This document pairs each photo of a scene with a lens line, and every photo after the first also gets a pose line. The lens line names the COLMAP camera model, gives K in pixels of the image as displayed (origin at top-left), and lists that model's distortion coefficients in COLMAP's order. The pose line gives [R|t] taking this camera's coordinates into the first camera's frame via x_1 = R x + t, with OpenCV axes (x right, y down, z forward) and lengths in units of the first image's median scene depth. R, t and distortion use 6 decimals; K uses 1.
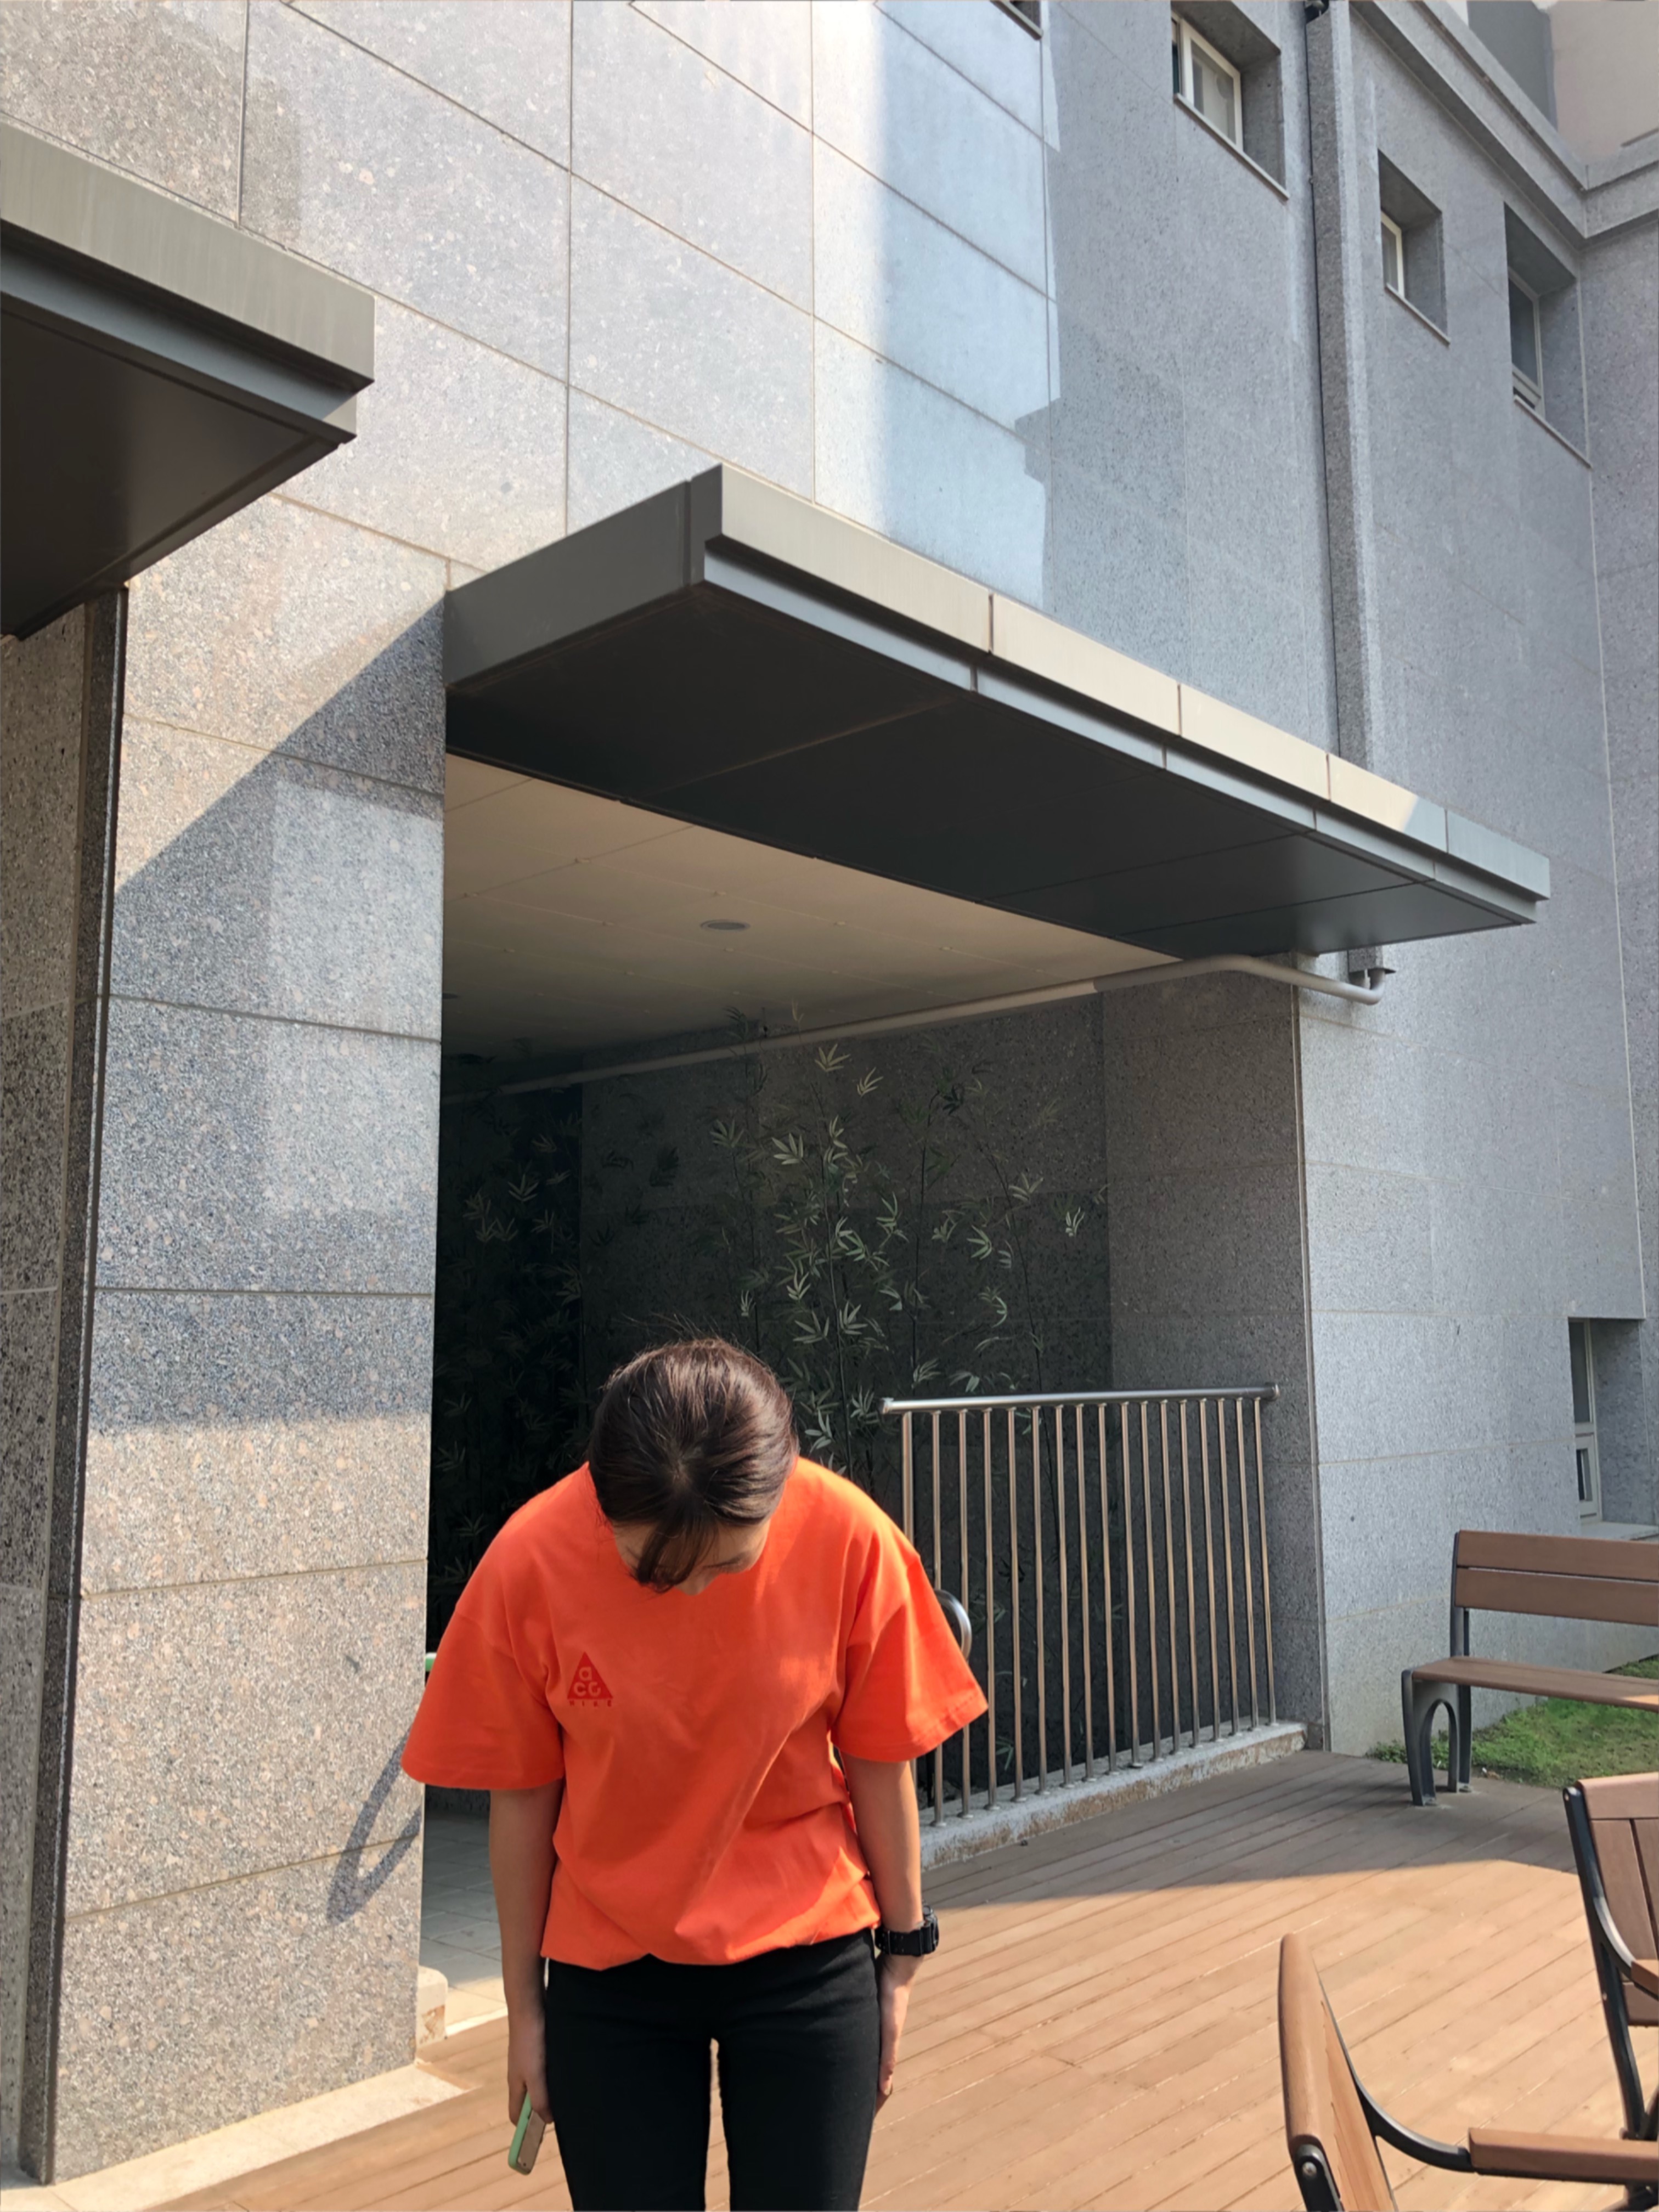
lens RADIAL K [[1810.7, 0, 832.6], [0, 1810.7, 1113.0], [0, 0, 1]] dist [0.037112, -0.044522]
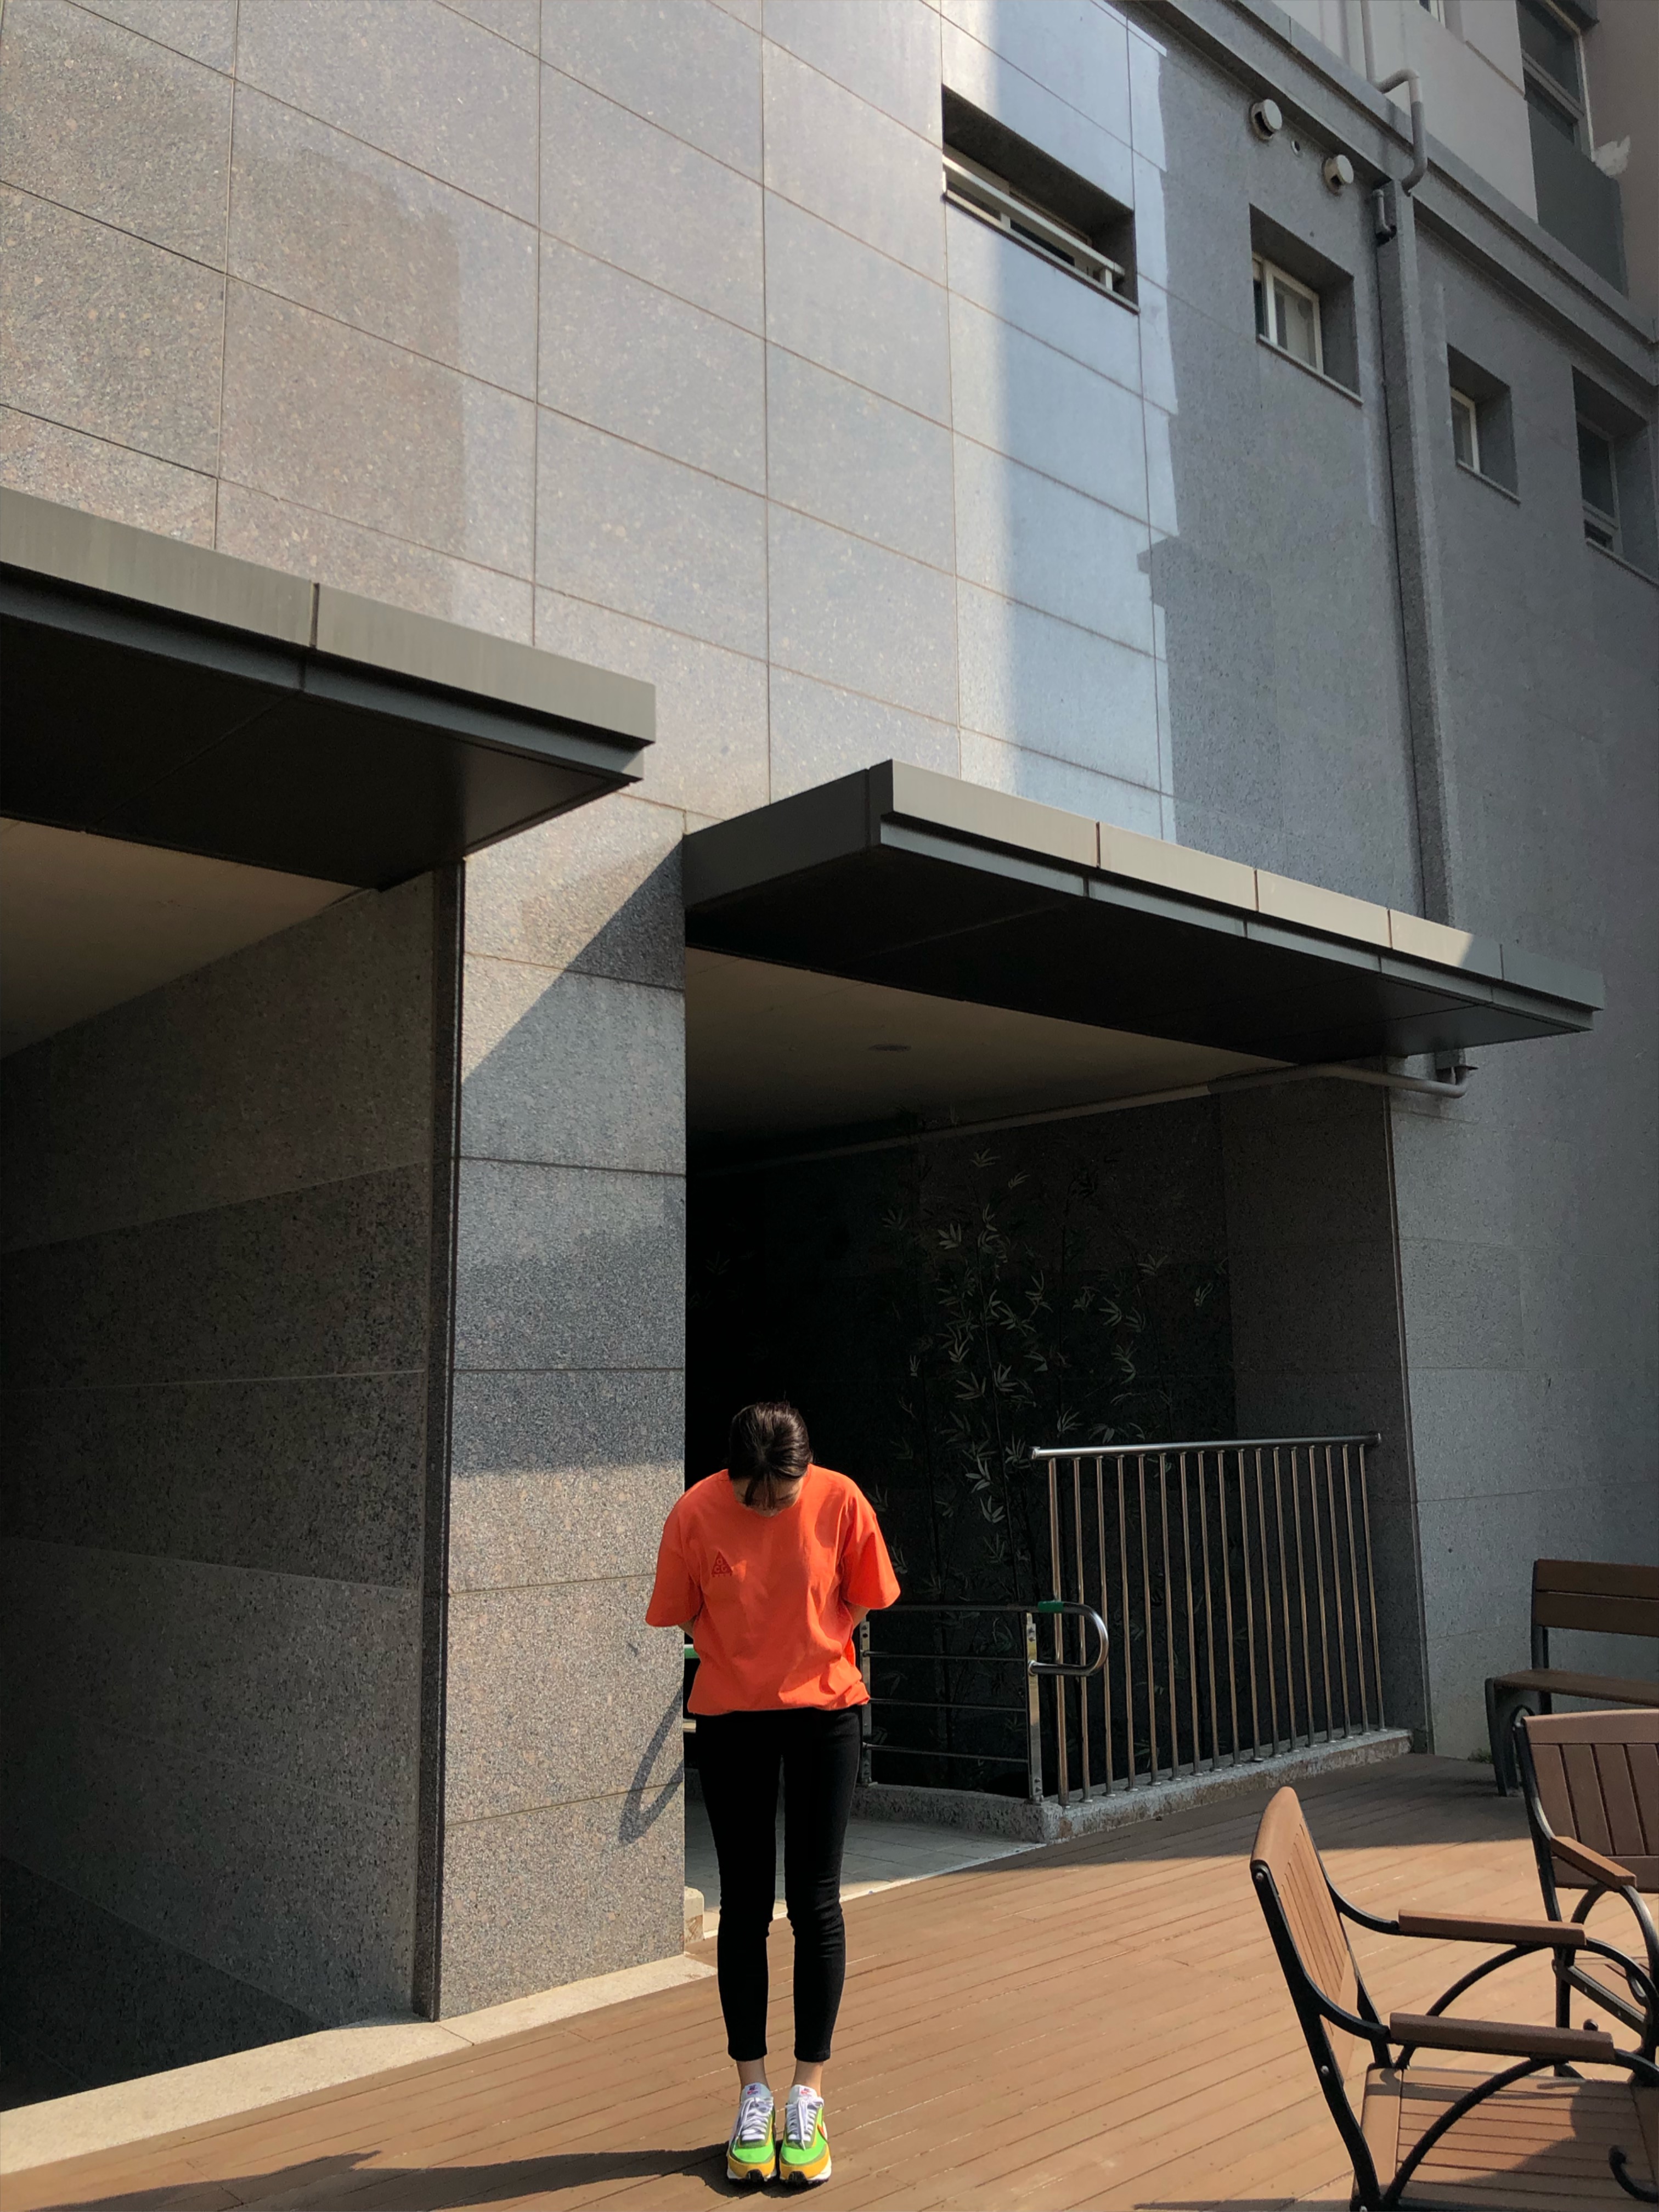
lens RADIAL K [[1810.7, 0, 828.2], [0, 1810.7, 1095.4], [0, 0, 1]] dist [0.037112, -0.044522]
pose [[0.996039, -0.021756, -0.086220, 0.002277], [0.018758, 0.999196, -0.035431, -0.044199], [0.086921, 0.033674, 0.995646, -0.272981]]
